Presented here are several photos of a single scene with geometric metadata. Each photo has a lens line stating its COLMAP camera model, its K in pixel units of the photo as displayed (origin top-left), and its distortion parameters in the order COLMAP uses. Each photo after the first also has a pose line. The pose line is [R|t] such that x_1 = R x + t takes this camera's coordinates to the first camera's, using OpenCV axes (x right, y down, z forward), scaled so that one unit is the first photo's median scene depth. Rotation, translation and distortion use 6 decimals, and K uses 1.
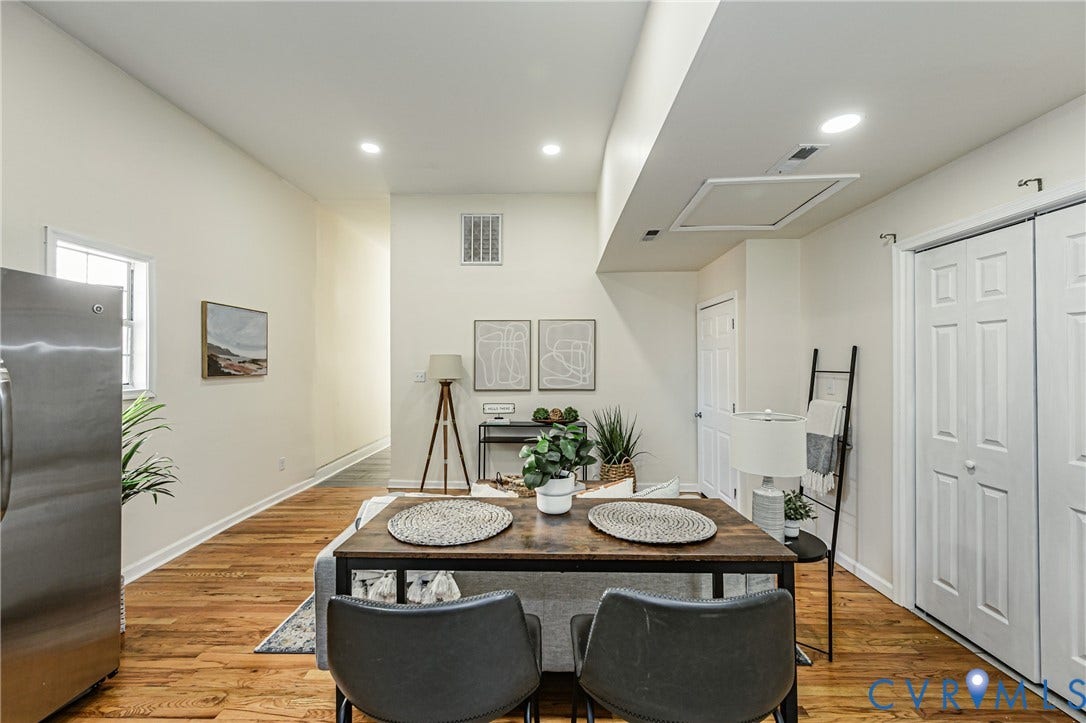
lens RADIAL K [[433.8, 0, 538.2], [0, 433.8, 361.3], [0, 0, 1]] dist [-0.000386, 0.000015]
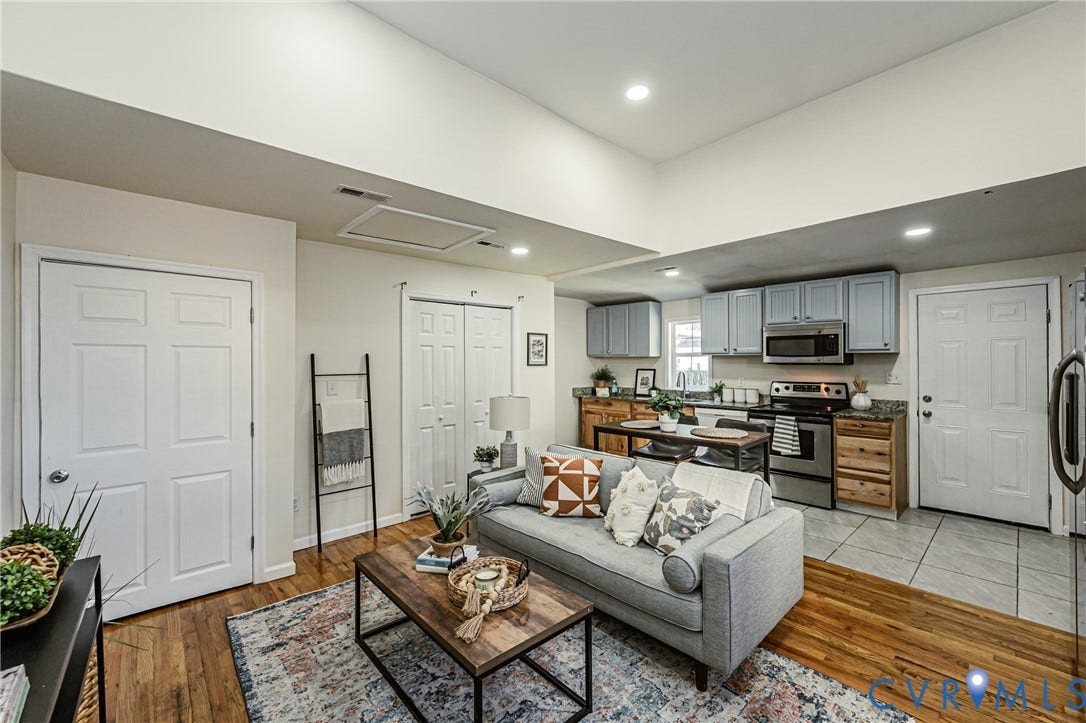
lens RADIAL K [[435.4, 0, 541.4], [0, 435.4, 360.3], [0, 0, 1]] dist [-0.000643, 0.000037]
pose [[-0.687347, 0.016301, 0.726146, -0.352987], [0.008084, 0.999858, -0.014793, 0.004736], [-0.726284, -0.004298, -0.687381, 0.933762]]
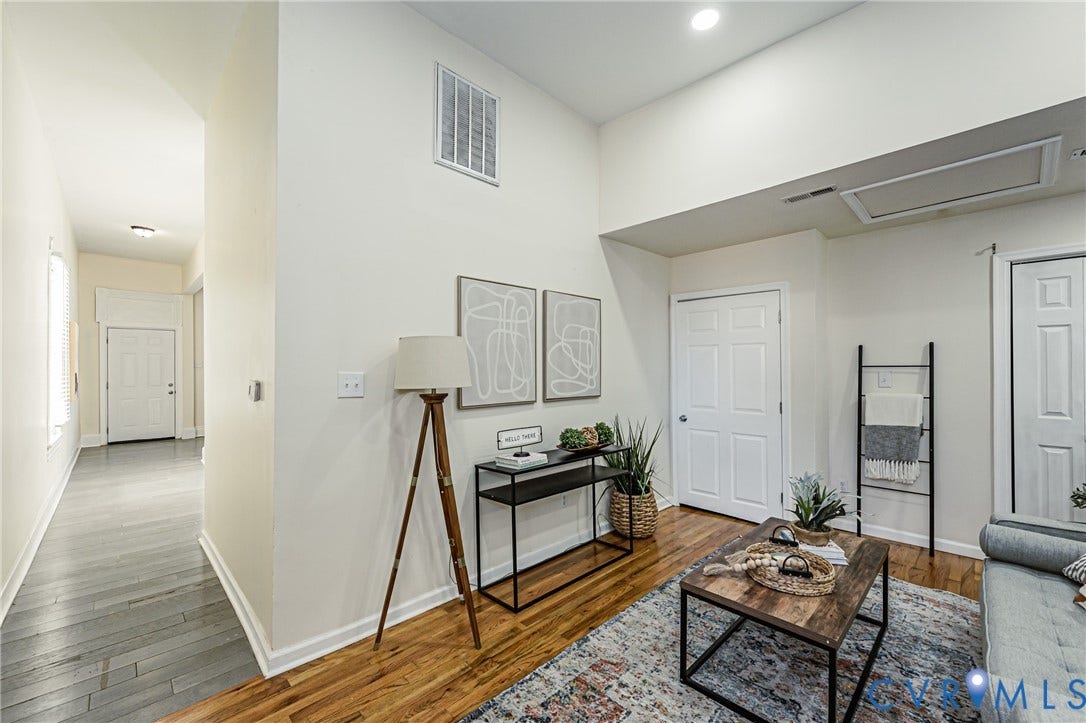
lens RADIAL K [[434.8, 0, 539.1], [0, 434.8, 364.1], [0, 0, 1]] dist [-0.000437, 0.000000]
pose [[0.698576, 0.004071, 0.715525, -0.472763], [-0.000599, 0.999987, -0.005105, 0.016459], [-0.715536, 0.003138, 0.698569, 0.580398]]
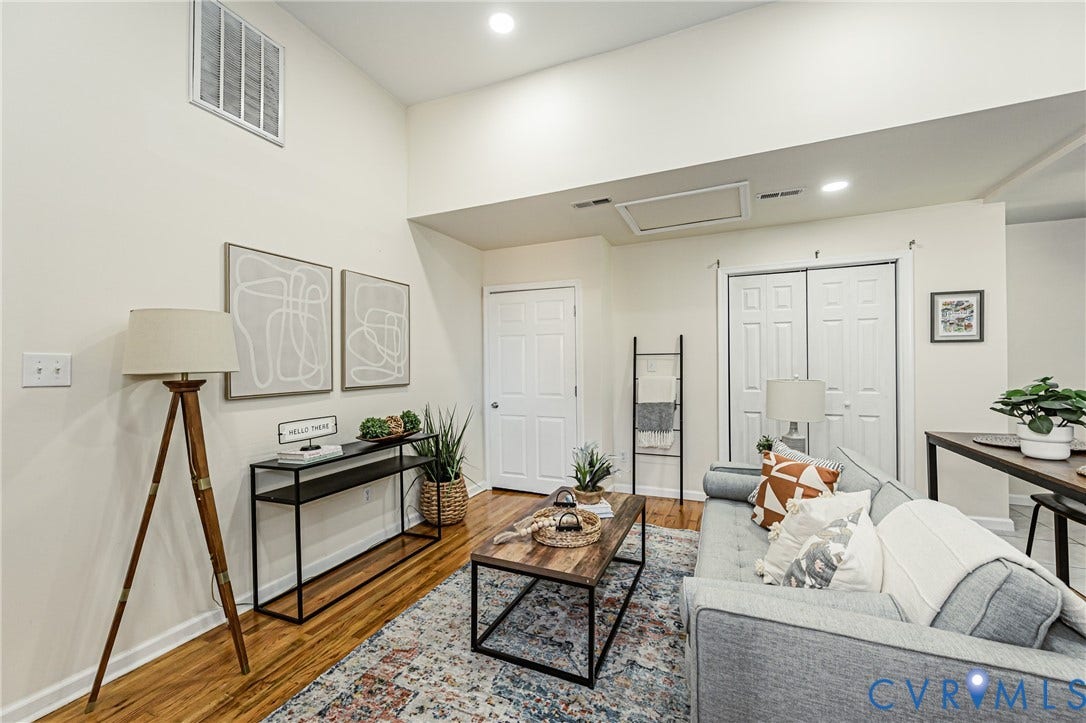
lens RADIAL K [[435.2, 0, 539.7], [0, 435.2, 359.7], [0, 0, 1]] dist [-0.000230, -0.000054]
pose [[0.378352, 0.004416, 0.925651, -0.455145], [0.004151, 0.999970, -0.006468, 0.031827], [-0.925652, 0.006290, 0.378323, 0.549969]]
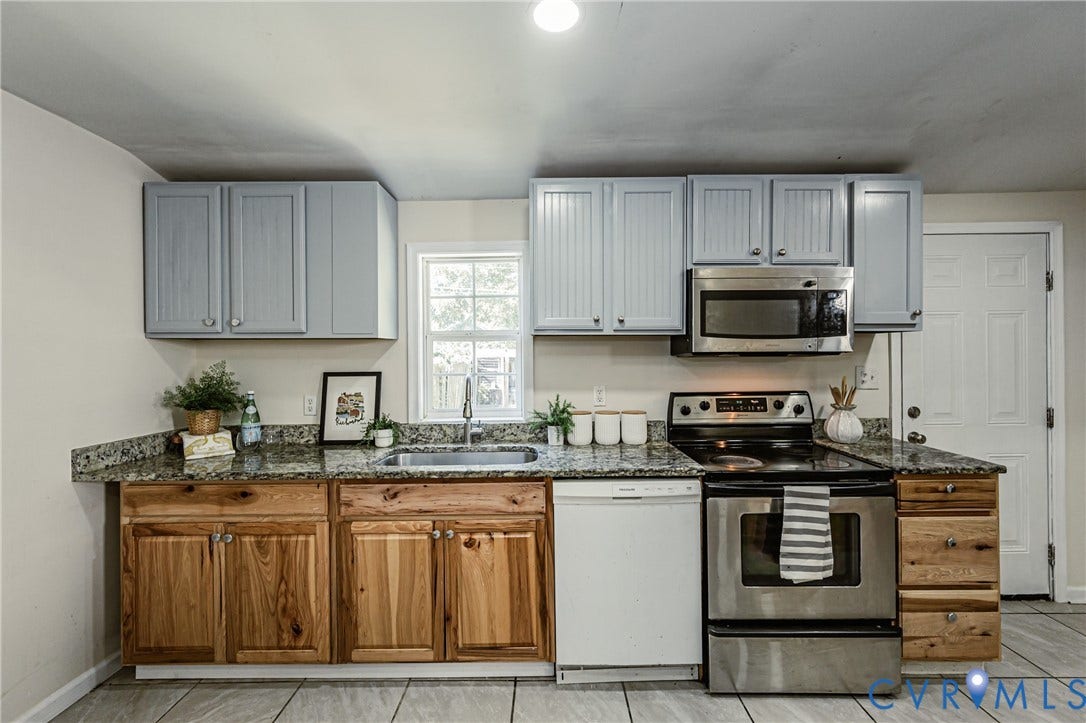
lens RADIAL K [[438.8, 0, 539.4], [0, 438.8, 356.2], [0, 0, 1]] dist [0.000710, -0.000332]
pose [[-0.999751, 0.020674, -0.008406, 0.192490], [0.020695, 0.999783, -0.002349, 0.001104], [0.008355, -0.002522, -0.999962, 0.282976]]
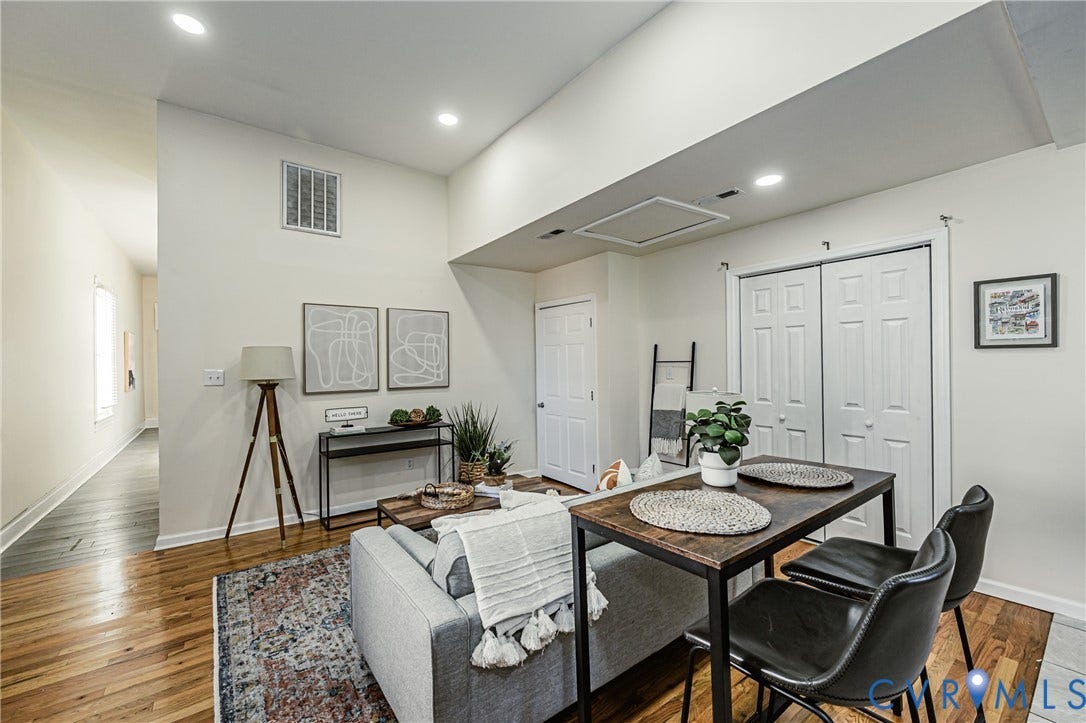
lens RADIAL K [[436.6, 0, 540.2], [0, 436.6, 361.6], [0, 0, 1]] dist [0.001371, 0.000272]
pose [[0.789904, -0.007033, 0.613190, -0.301150], [0.008137, 0.999966, 0.000987, 0.012860], [-0.613176, 0.004210, 0.789935, 0.132519]]
